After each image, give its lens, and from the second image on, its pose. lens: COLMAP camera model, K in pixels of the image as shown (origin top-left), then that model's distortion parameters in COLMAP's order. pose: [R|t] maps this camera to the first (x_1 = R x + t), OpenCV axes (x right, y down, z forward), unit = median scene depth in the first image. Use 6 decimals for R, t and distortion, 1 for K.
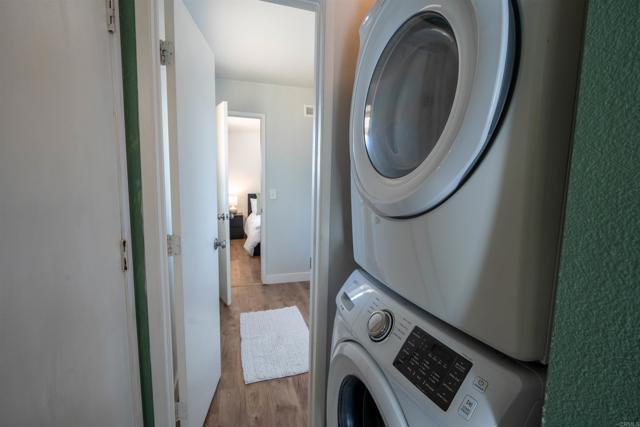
lens RADIAL K [[282.3, 0, 319.5], [0, 282.3, 214.5], [0, 0, 1]] dist [-0.012407, 0.003154]
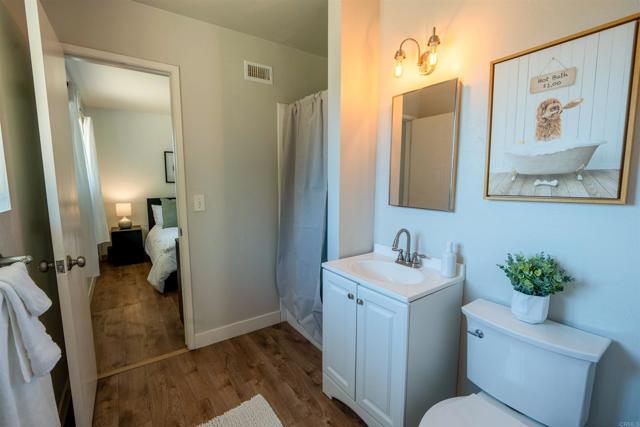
lens RADIAL K [[282.3, 0, 319.5], [0, 282.3, 214.5], [0, 0, 1]] dist [-0.012407, 0.003154]
pose [[0.951247, -0.055261, 0.303439, -0.074747], [0.051400, 0.998464, 0.020703, -0.033533], [-0.304117, -0.004097, 0.952626, 0.246224]]
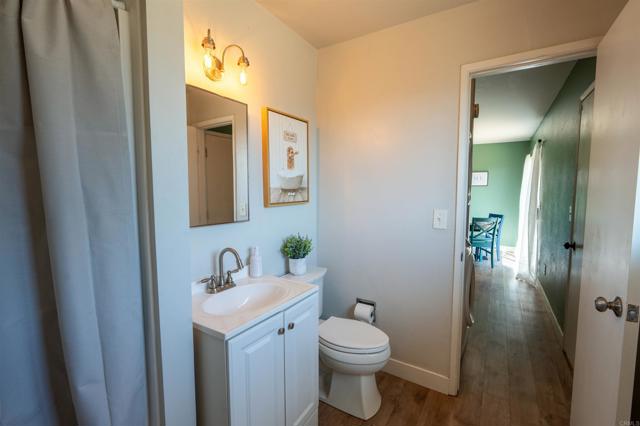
lens RADIAL K [[282.3, 0, 319.5], [0, 282.3, 214.0], [0, 0, 1]] dist [-0.012407, 0.003154]
pose [[-0.644697, -0.078120, 0.760436, -0.154360], [0.076114, 0.983261, 0.165540, -0.076683], [-0.760640, 0.164603, -0.627959, 0.601779]]
